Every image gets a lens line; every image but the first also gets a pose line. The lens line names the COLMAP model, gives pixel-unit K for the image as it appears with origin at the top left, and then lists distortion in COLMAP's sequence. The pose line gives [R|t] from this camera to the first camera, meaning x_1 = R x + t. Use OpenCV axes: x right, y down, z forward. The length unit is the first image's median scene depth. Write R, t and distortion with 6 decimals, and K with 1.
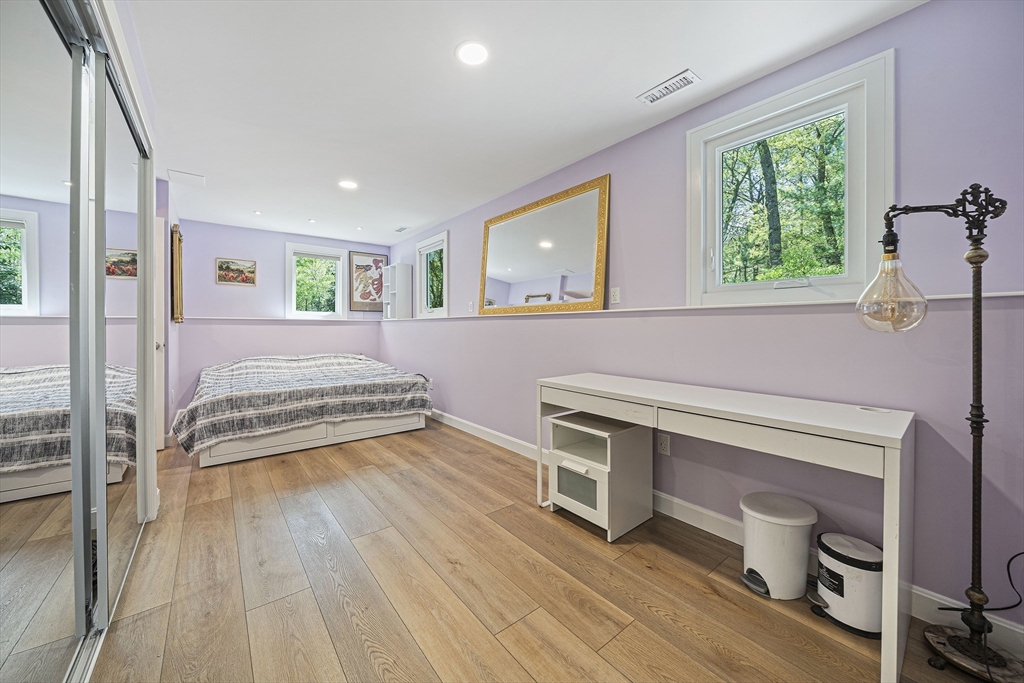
lens RADIAL K [[369.4, 0, 512.5], [0, 369.4, 326.9], [0, 0, 1]] dist [-0.000161, -0.000026]
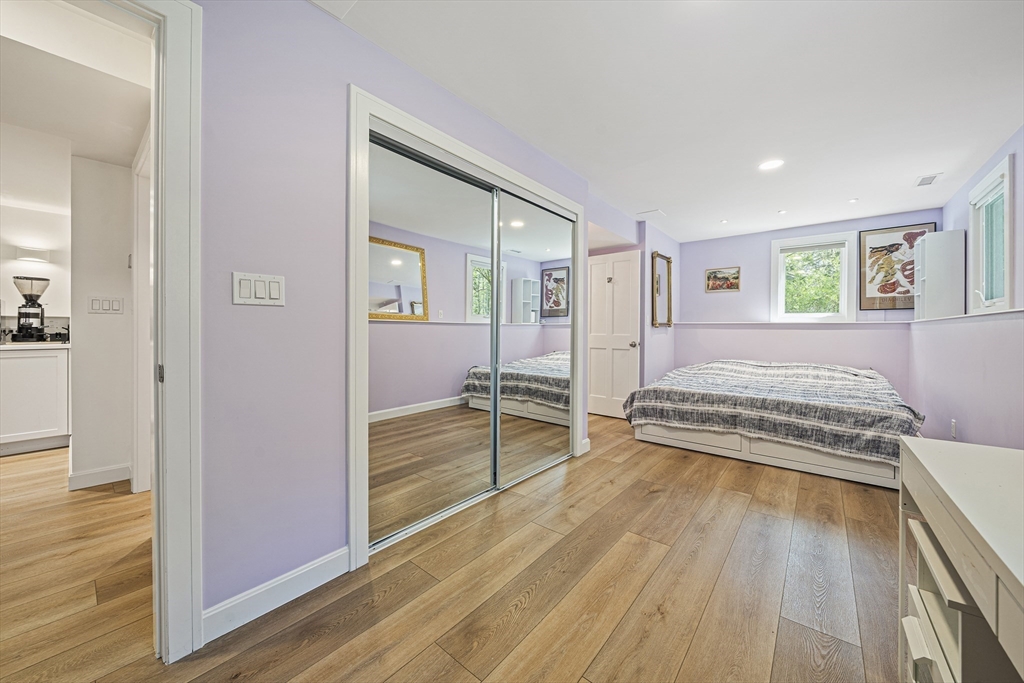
lens RADIAL K [[382.8, 0, 513.0], [0, 382.8, 329.8], [0, 0, 1]] dist [-0.000230, -0.000074]
pose [[0.212365, 0.002637, -0.977187, 0.313152], [-0.003744, 0.999991, 0.001885, -0.003264], [0.977183, 0.003259, 0.212373, 0.241487]]
